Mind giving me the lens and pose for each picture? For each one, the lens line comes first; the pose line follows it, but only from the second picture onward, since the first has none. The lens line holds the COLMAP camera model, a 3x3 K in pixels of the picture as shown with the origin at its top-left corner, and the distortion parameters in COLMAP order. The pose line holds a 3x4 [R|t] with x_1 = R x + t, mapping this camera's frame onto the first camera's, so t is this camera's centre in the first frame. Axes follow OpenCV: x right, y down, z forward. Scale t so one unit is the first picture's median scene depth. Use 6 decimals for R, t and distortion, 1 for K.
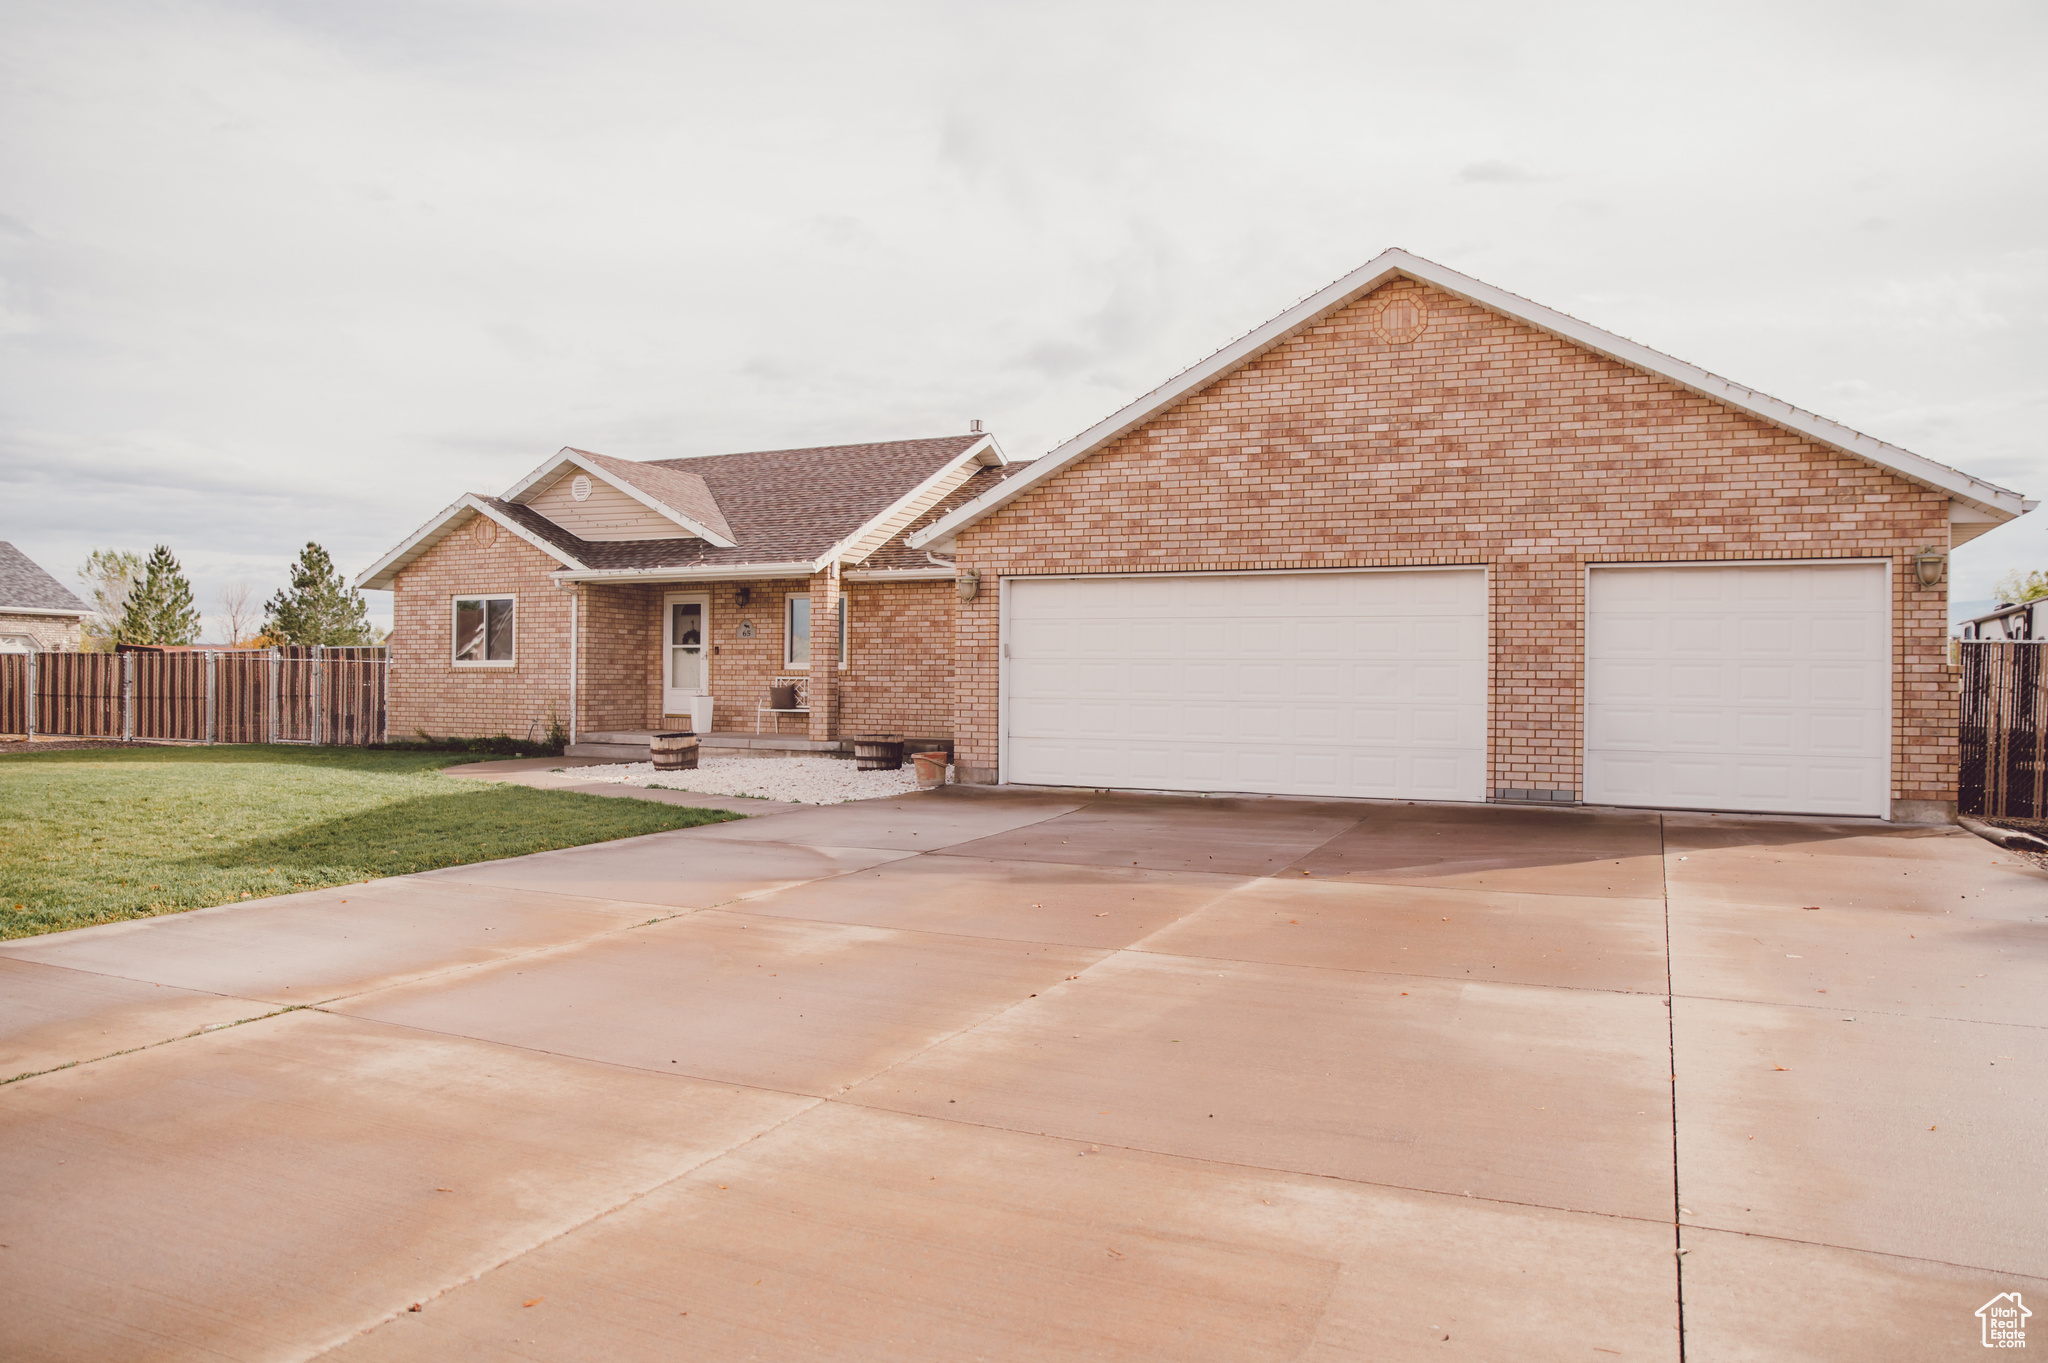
lens RADIAL K [[1390.7, 0, 1024.0], [0, 1390.7, 681.5], [0, 0, 1]] dist [-0.123342, 0.065914]
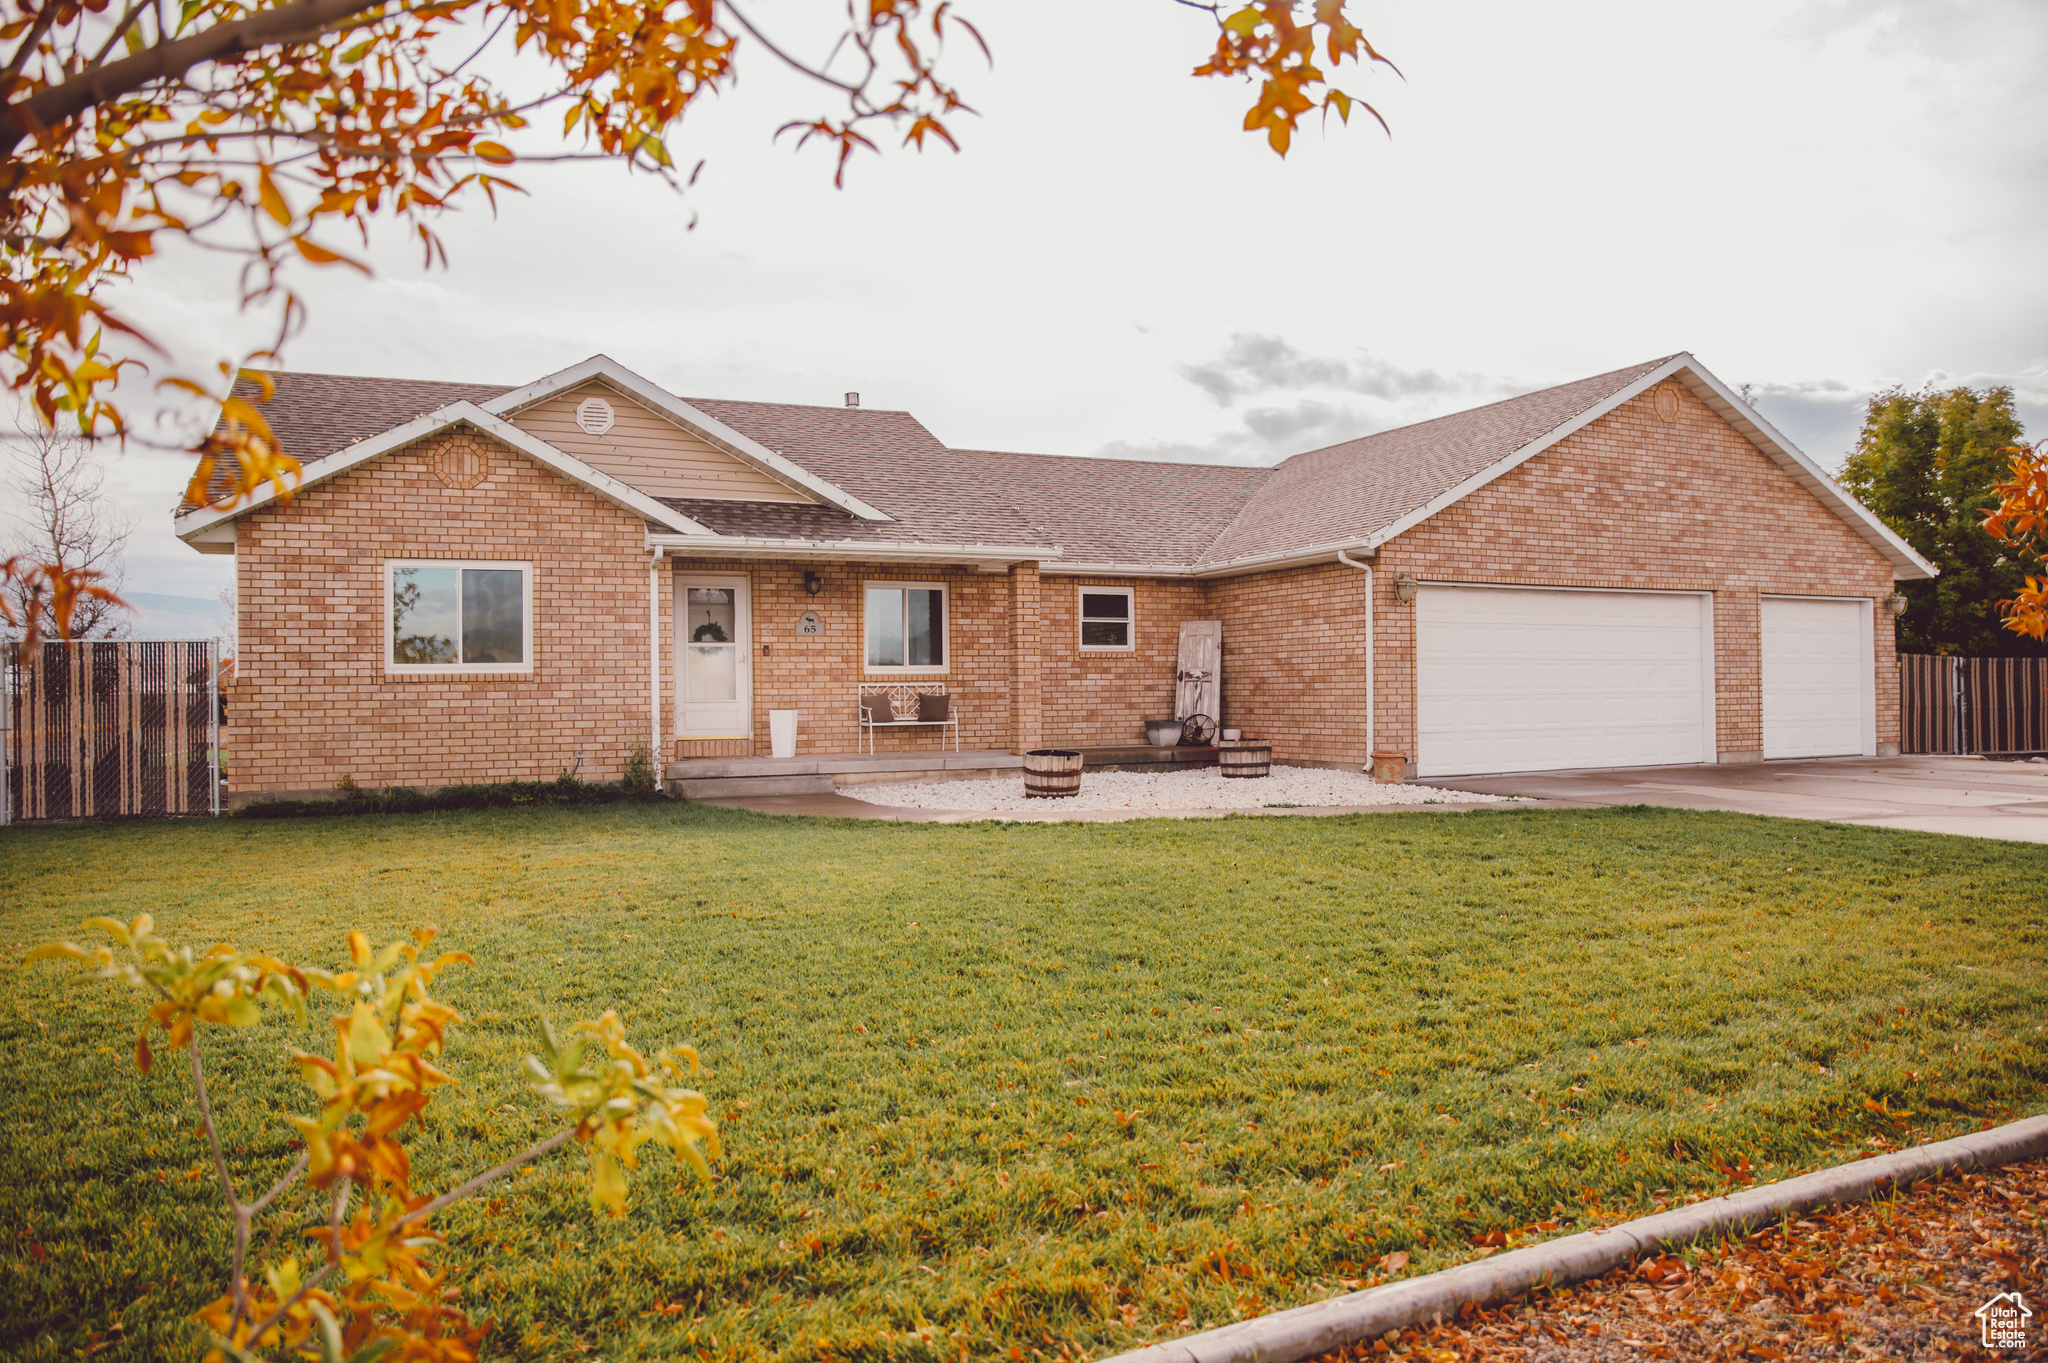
lens RADIAL K [[1404.0, 0, 1030.5], [0, 1404.0, 684.5], [0, 0, 1]] dist [-0.121040, 0.082418]
pose [[0.653358, -0.011333, 0.756964, -1.044694], [0.015803, 0.999874, 0.001330, -0.003215], [-0.756884, 0.011094, 0.653455, 0.552111]]
